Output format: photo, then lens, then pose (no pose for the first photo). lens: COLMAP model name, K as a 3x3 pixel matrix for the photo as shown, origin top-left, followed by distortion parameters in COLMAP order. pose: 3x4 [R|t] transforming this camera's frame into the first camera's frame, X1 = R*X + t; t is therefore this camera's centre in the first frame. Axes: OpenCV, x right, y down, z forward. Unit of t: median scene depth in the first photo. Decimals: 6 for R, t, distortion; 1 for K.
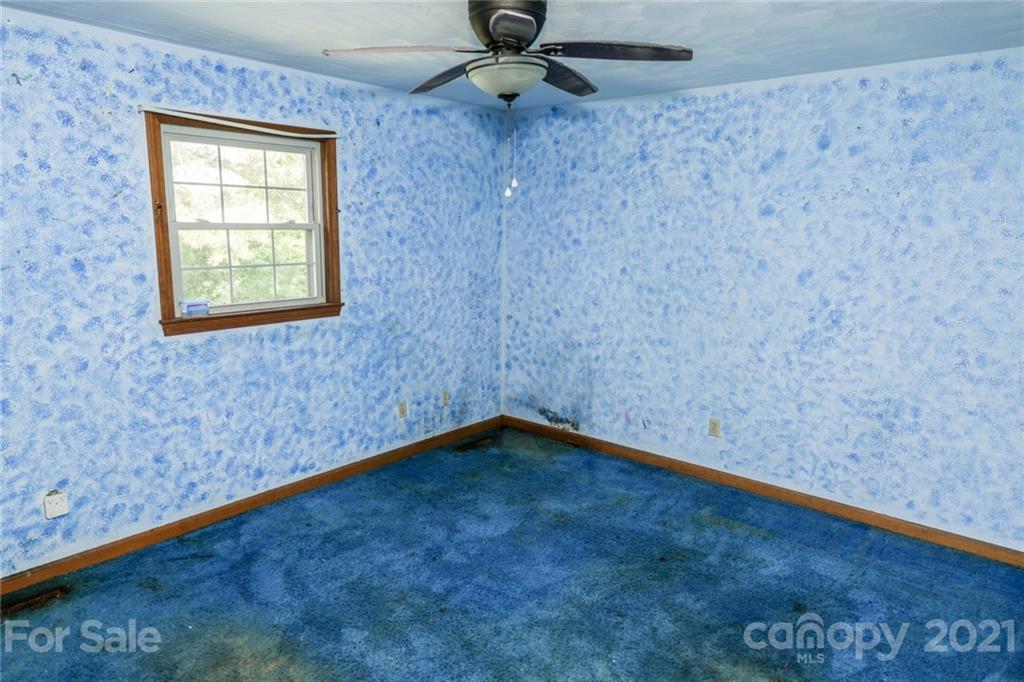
lens RADIAL K [[677.7, 0, 516.0], [0, 677.7, 332.2], [0, 0, 1]] dist [0.038535, 0.001594]
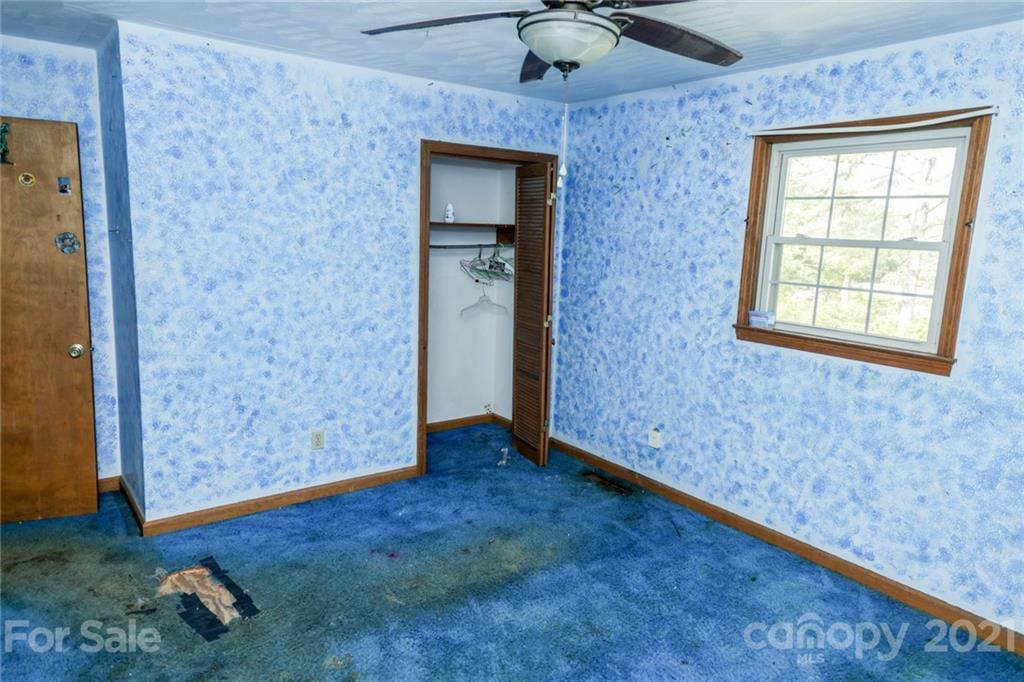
lens RADIAL K [[677.7, 0, 516.0], [0, 677.7, 332.2], [0, 0, 1]] dist [0.038535, 0.001594]
pose [[-0.229734, 0.127970, -0.964804, 0.620915], [-0.201742, 0.963525, 0.175838, -0.125337], [0.952115, 0.235037, -0.195537, 0.876806]]
